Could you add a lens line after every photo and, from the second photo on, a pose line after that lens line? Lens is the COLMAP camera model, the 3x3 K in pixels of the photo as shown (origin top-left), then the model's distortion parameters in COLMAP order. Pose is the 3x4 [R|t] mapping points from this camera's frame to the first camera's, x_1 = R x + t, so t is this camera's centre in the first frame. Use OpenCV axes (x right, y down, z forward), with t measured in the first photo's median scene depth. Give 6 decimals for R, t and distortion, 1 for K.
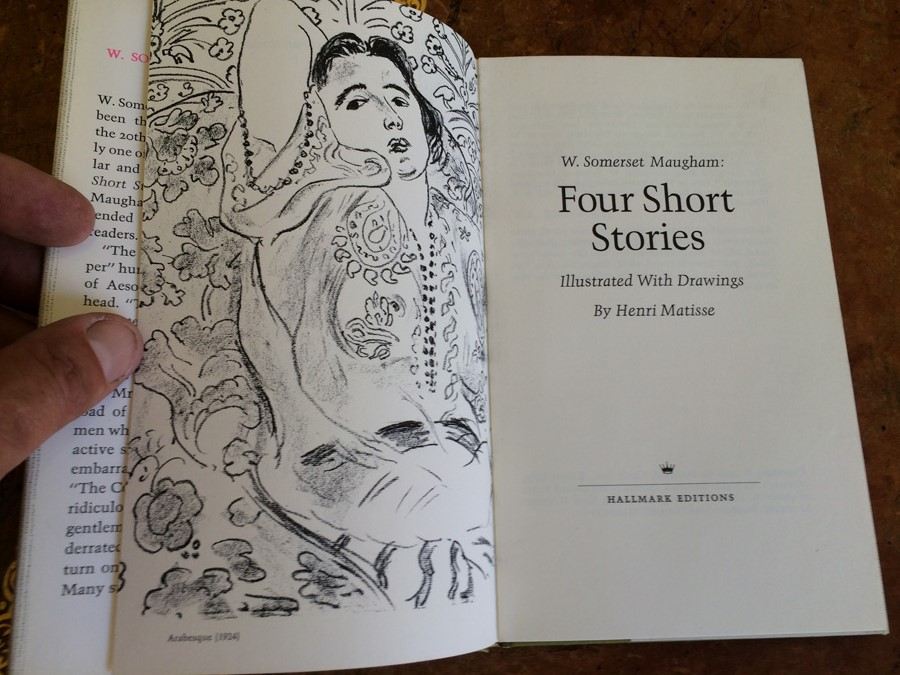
lens RADIAL K [[776.3, 0, 445.2], [0, 776.3, 343.3], [0, 0, 1]] dist [0.039232, -0.076815]
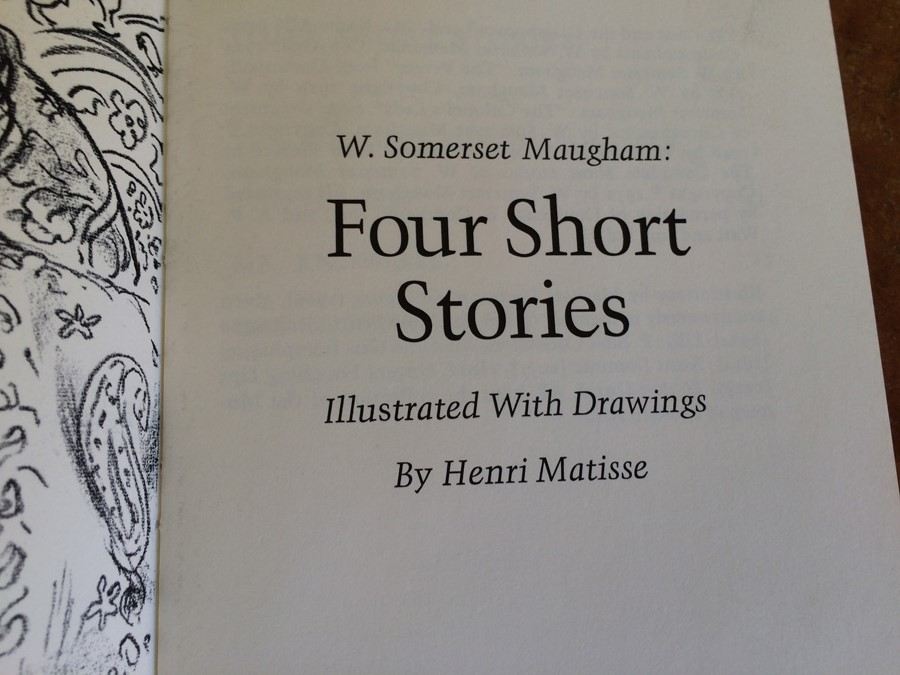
lens RADIAL K [[776.3, 0, 457.2], [0, 776.3, 333.5], [0, 0, 1]] dist [0.039232, -0.076815]
pose [[0.997099, -0.007653, 0.075733, 0.191978], [0.003081, 0.998176, 0.060296, -0.153217], [-0.076056, -0.059887, 0.995303, 0.533474]]
